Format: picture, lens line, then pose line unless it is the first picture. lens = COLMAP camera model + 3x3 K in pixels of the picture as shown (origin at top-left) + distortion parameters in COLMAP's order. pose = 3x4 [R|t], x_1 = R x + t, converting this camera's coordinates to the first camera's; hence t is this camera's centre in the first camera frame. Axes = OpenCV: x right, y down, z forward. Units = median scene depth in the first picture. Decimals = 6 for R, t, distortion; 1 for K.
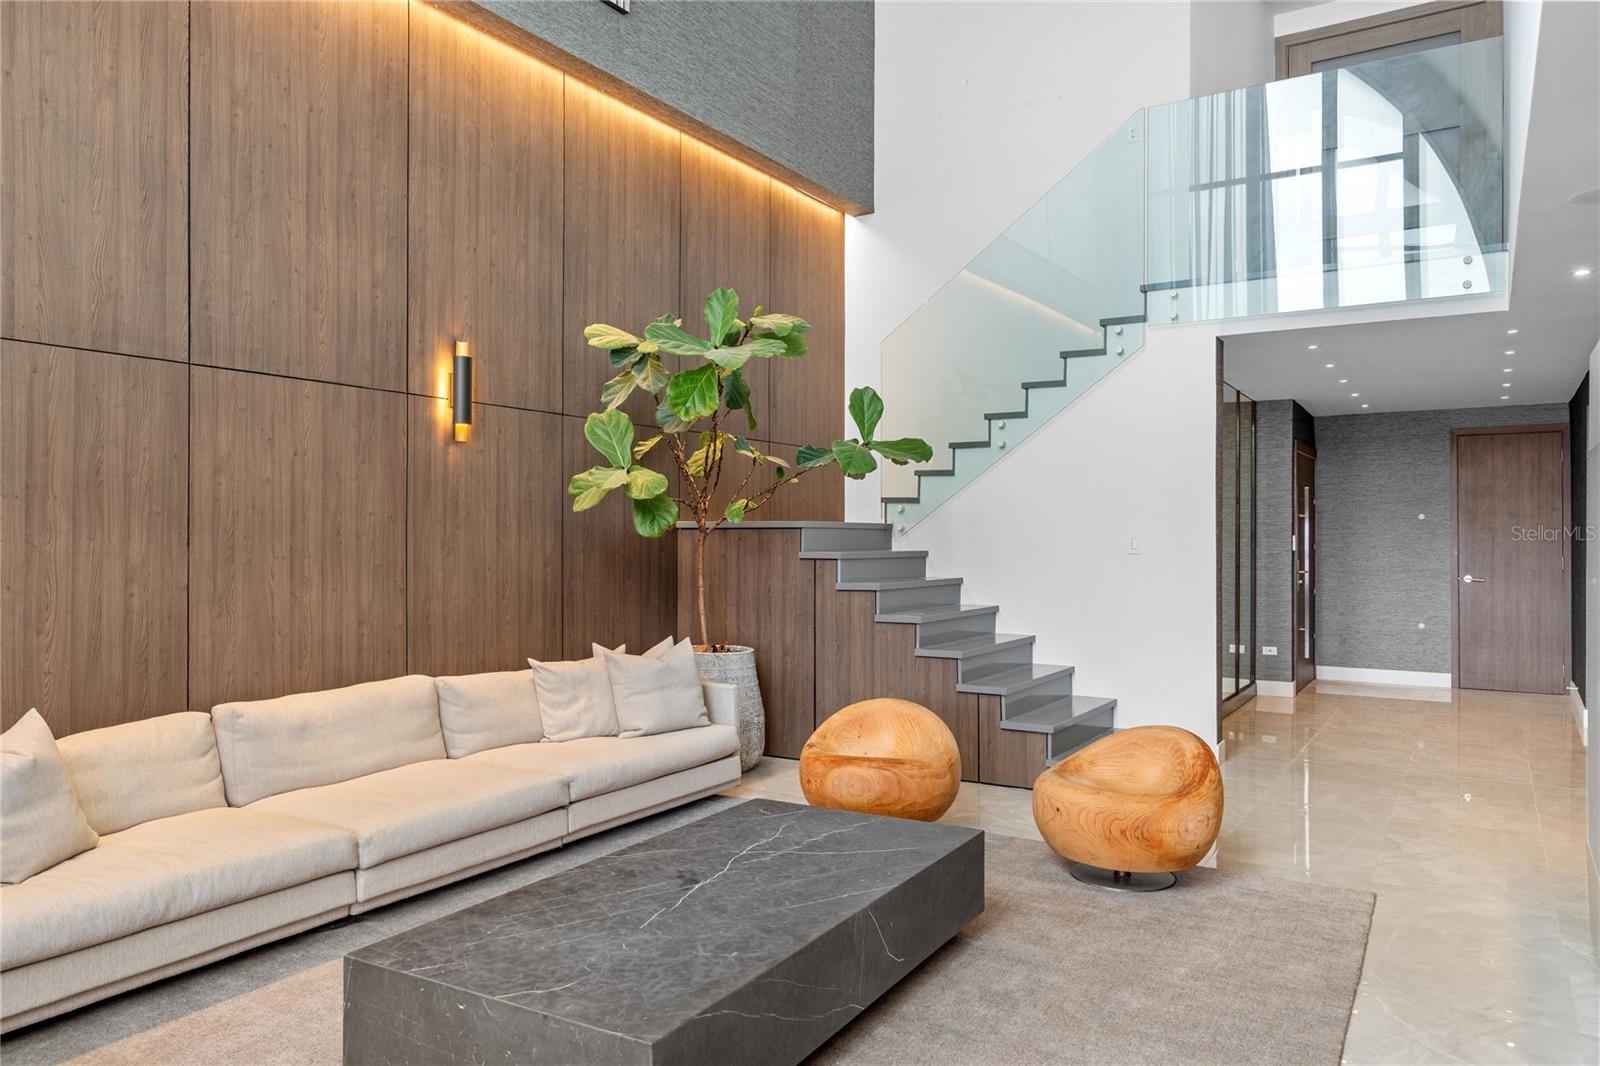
lens RADIAL K [[1108.6, 0, 800.0], [0, 1108.6, 533.0], [0, 0, 1]] dist [0.009345, -0.001040]
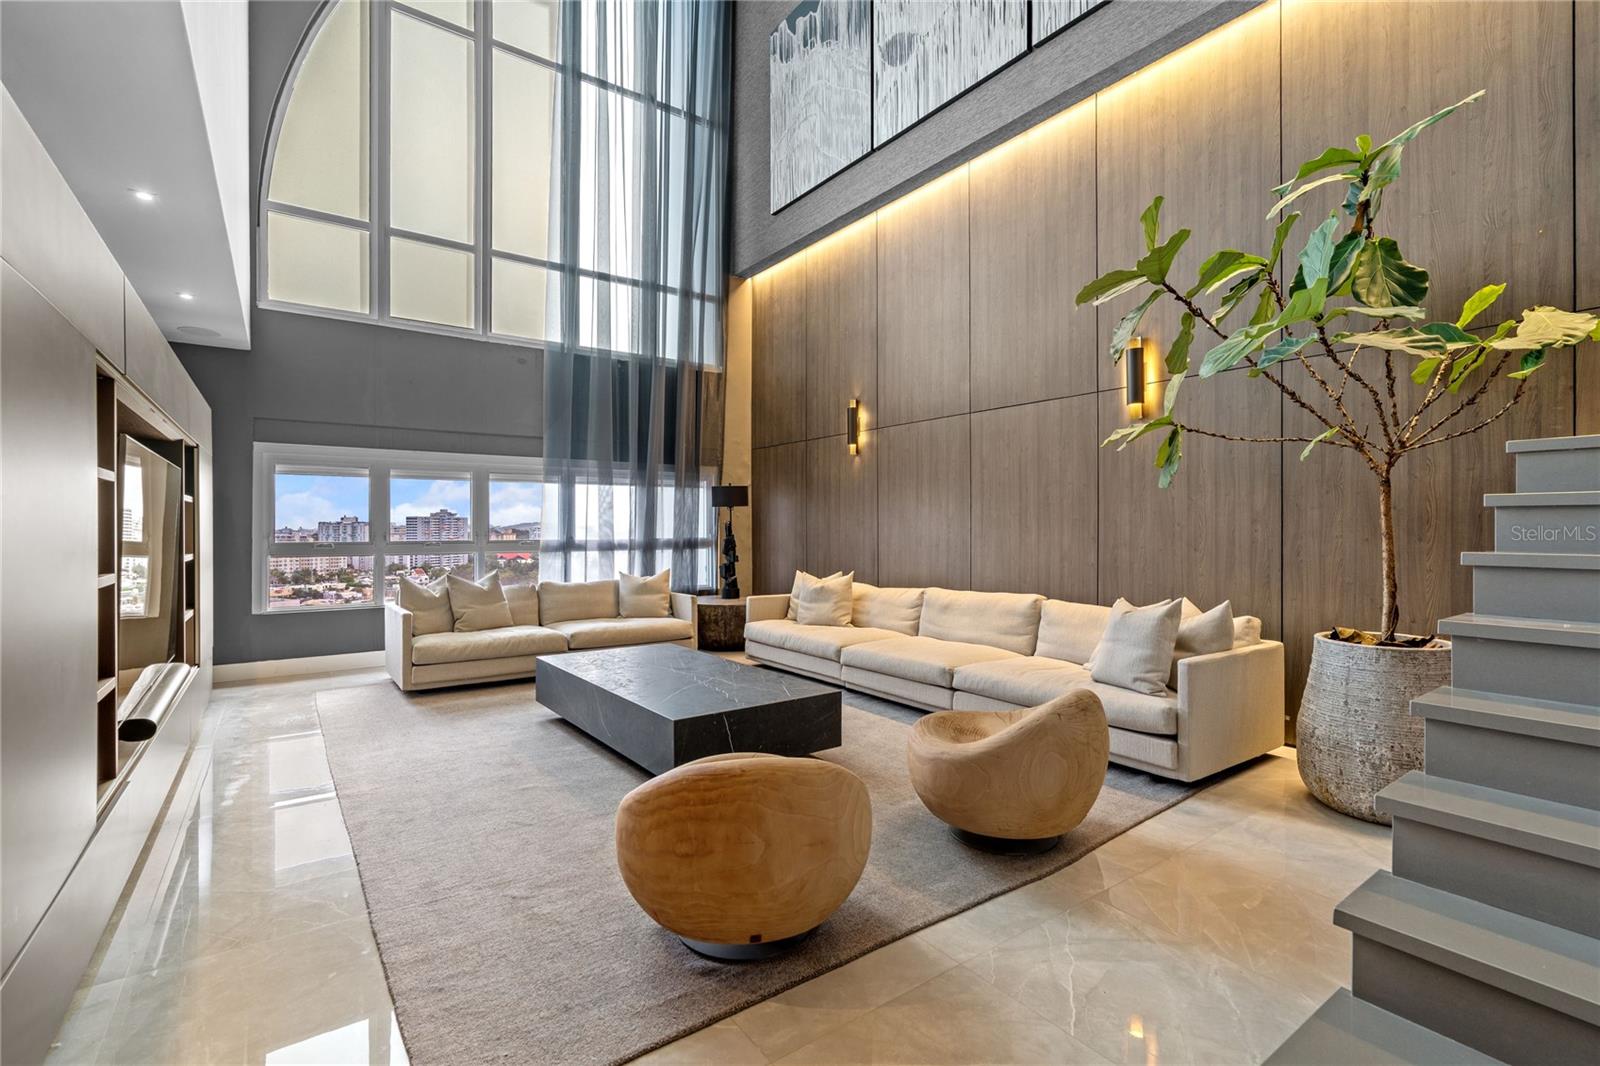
lens RADIAL K [[718.7, 0, 797.0], [0, 718.7, 527.6], [0, 0, 1]] dist [-0.002310, 0.000824]
pose [[-0.390650, -0.001894, -0.920537, 0.651937], [0.003466, 0.999988, -0.003529, 0.044576], [0.920533, -0.004570, -0.390638, 1.110936]]
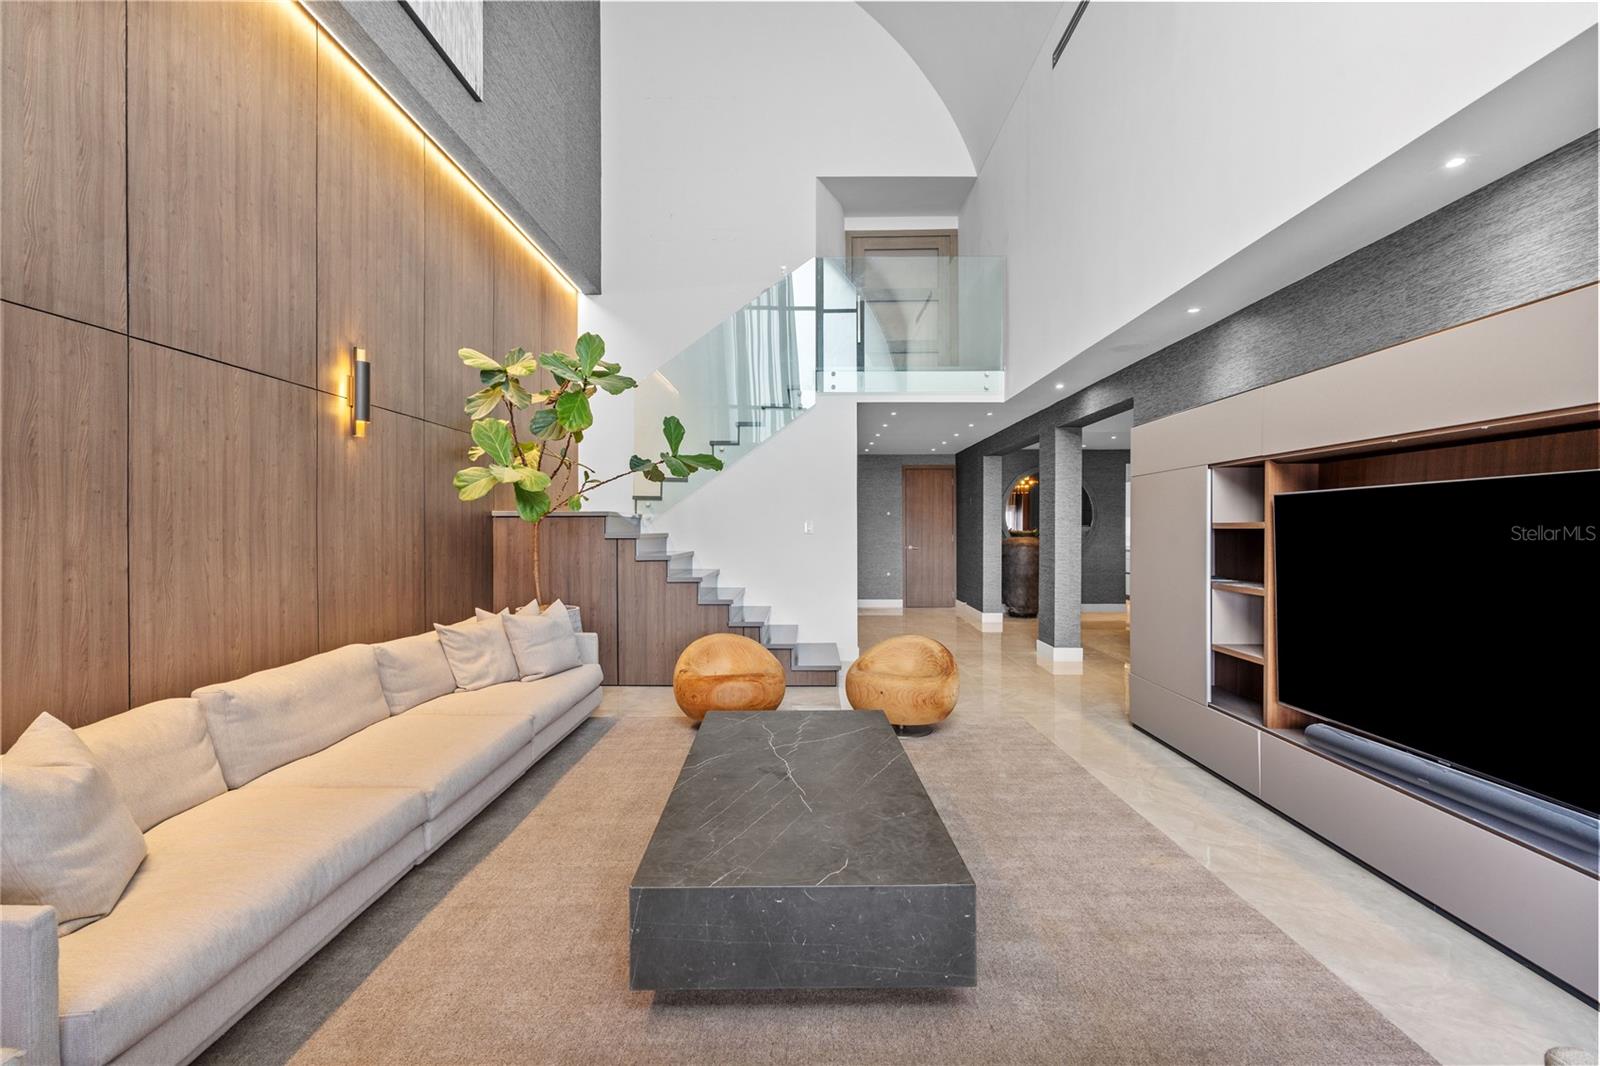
lens RADIAL K [[714.9, 0, 800.0], [0, 714.9, 533.0], [0, 0, 1]] dist [-0.002997, 0.000795]
pose [[0.856912, -0.005655, 0.515432, -0.341958], [0.000405, 0.999947, 0.010298, 0.009612], [-0.515462, -0.008615, 0.856869, 0.164335]]
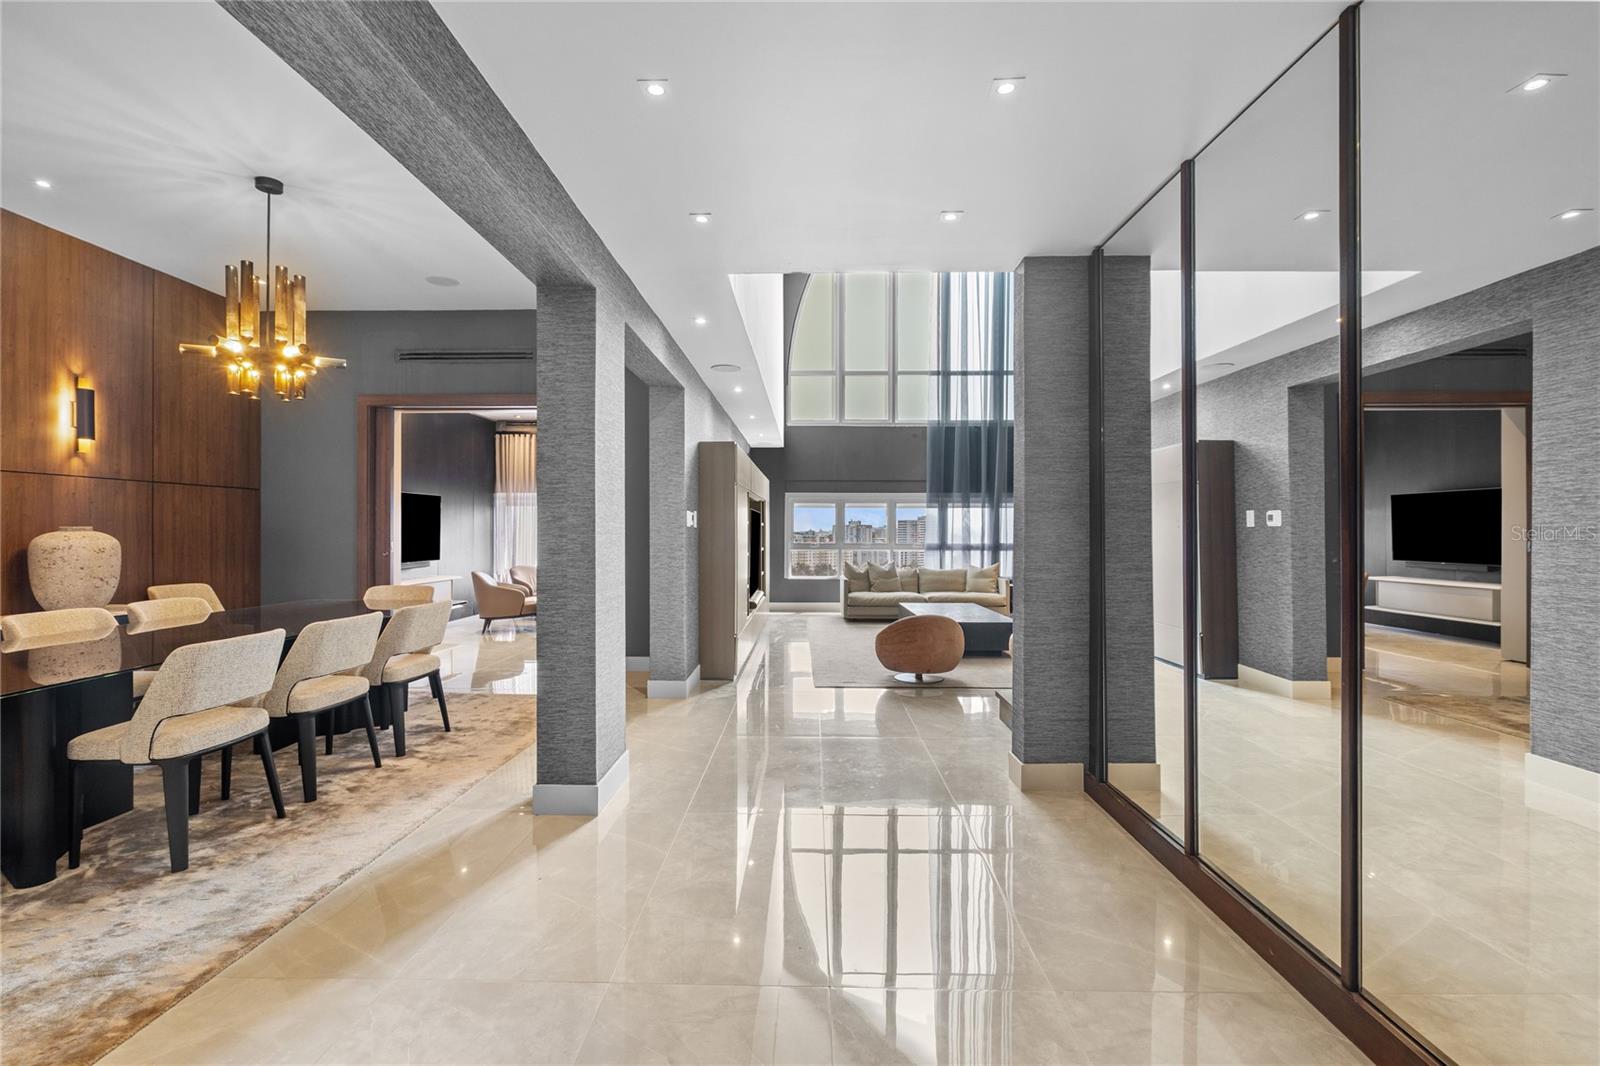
lens RADIAL K [[721.4, 0, 800.0], [0, 721.4, 533.0], [0, 0, 1]] dist [-0.003098, -0.000570]
pose [[-0.863132, -0.000058, -0.504978, 1.060337], [-0.000303, 1.000000, 0.000404, 0.029335], [0.504978, 0.000502, -0.863132, 1.879966]]
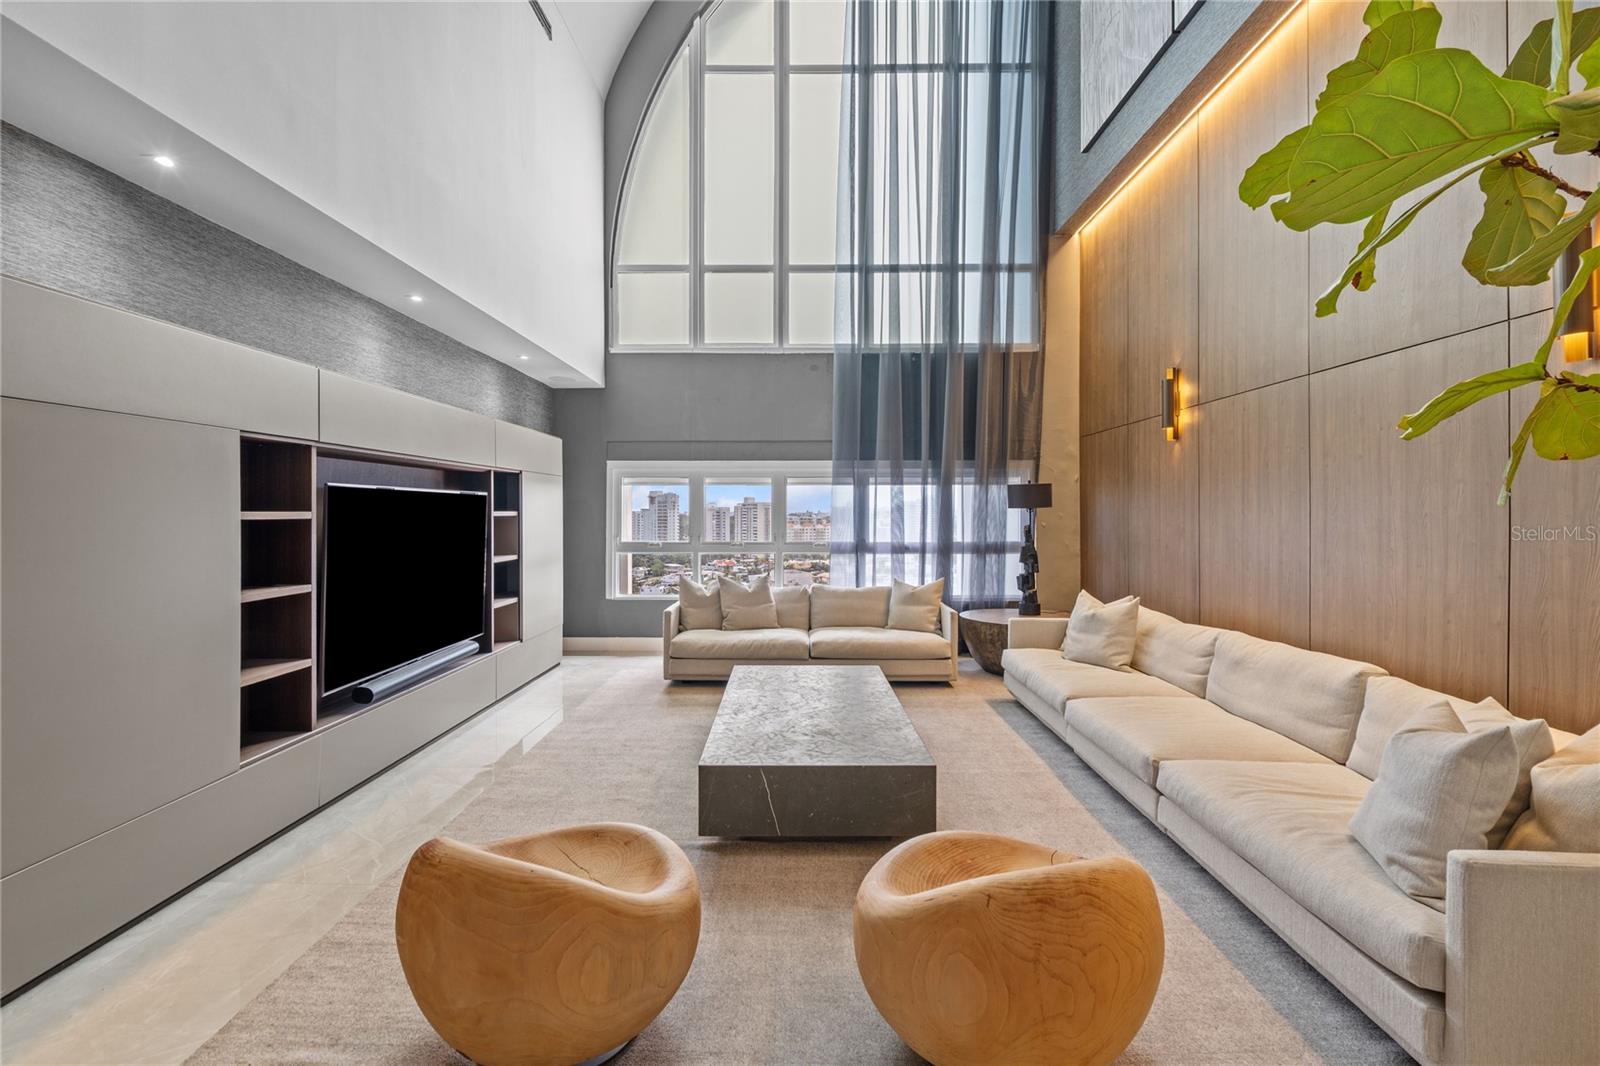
lens RADIAL K [[732.8, 0, 793.8], [0, 732.8, 509.8], [0, 0, 1]] dist [0.000824, 0.000593]
pose [[-0.862539, -0.003591, -0.505978, 0.357183], [-0.000103, 0.999976, -0.006923, 0.008989], [0.505991, -0.005919, -0.862519, 1.312069]]
